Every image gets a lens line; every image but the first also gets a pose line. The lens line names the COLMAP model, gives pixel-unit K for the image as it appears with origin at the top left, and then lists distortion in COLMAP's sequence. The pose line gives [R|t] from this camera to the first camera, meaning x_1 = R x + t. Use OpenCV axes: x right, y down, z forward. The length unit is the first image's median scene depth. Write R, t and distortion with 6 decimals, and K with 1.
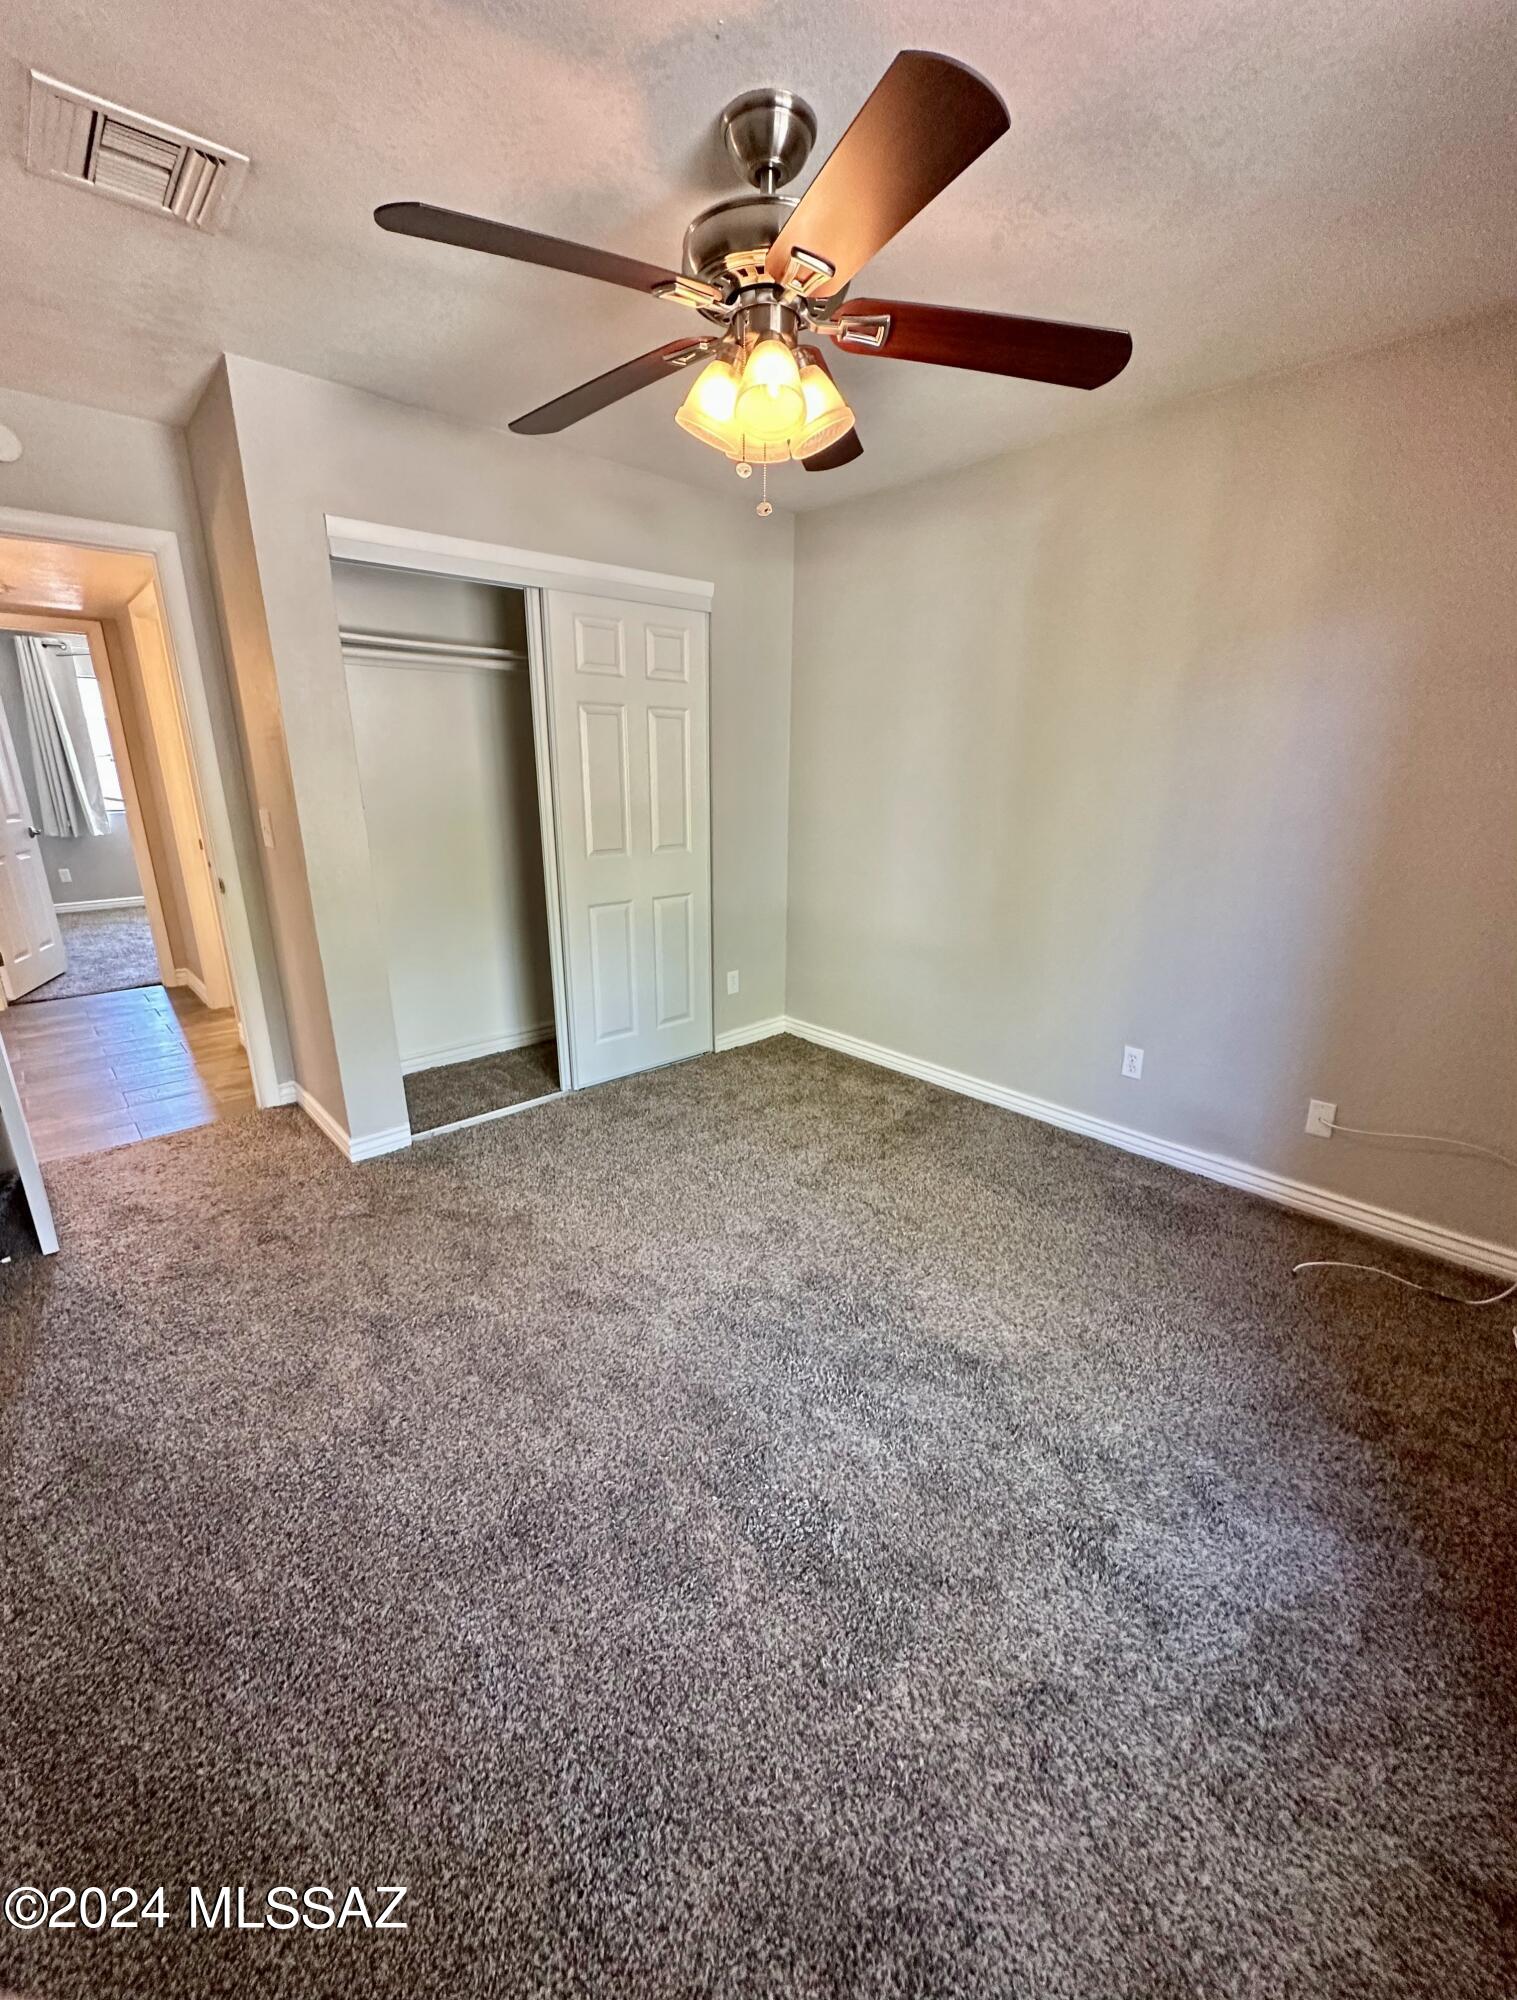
lens RADIAL K [[809.5, 0, 756.9], [0, 809.5, 1005.5], [0, 0, 1]] dist [-0.001664, -0.000296]
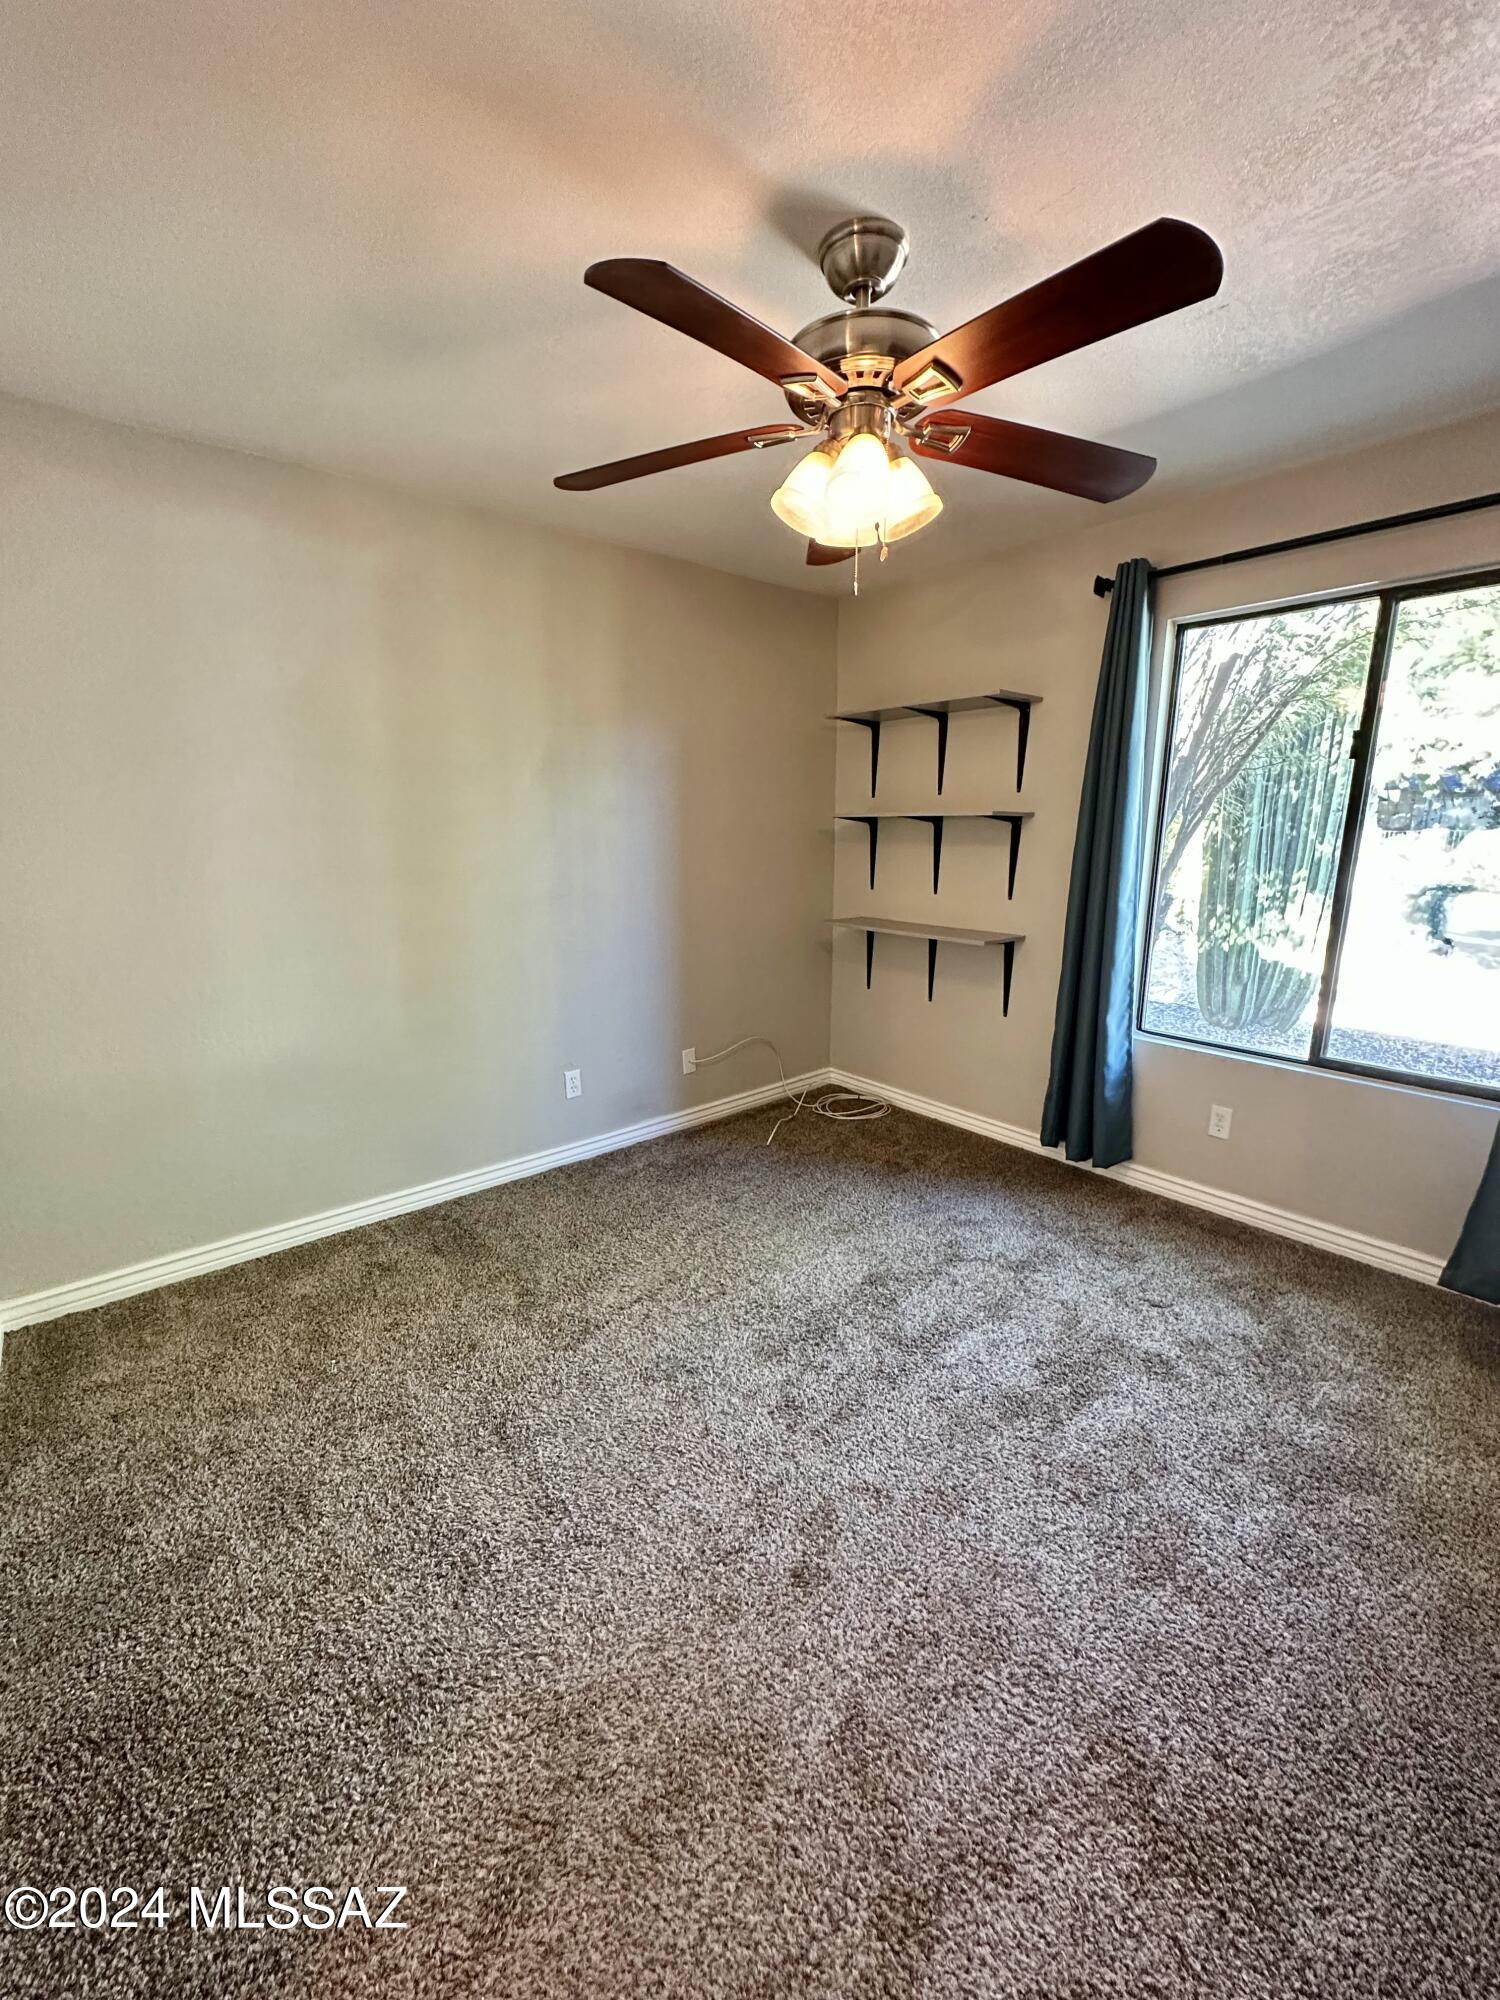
lens RADIAL K [[797.0, 0, 749.0], [0, 797.0, 998.5], [0, 0, 1]] dist [-0.001052, 0.000075]
pose [[0.040018, -0.218831, 0.974942, -0.613334], [0.296473, 0.934384, 0.197558, -0.197089], [-0.954202, 0.281138, 0.102270, 0.652756]]
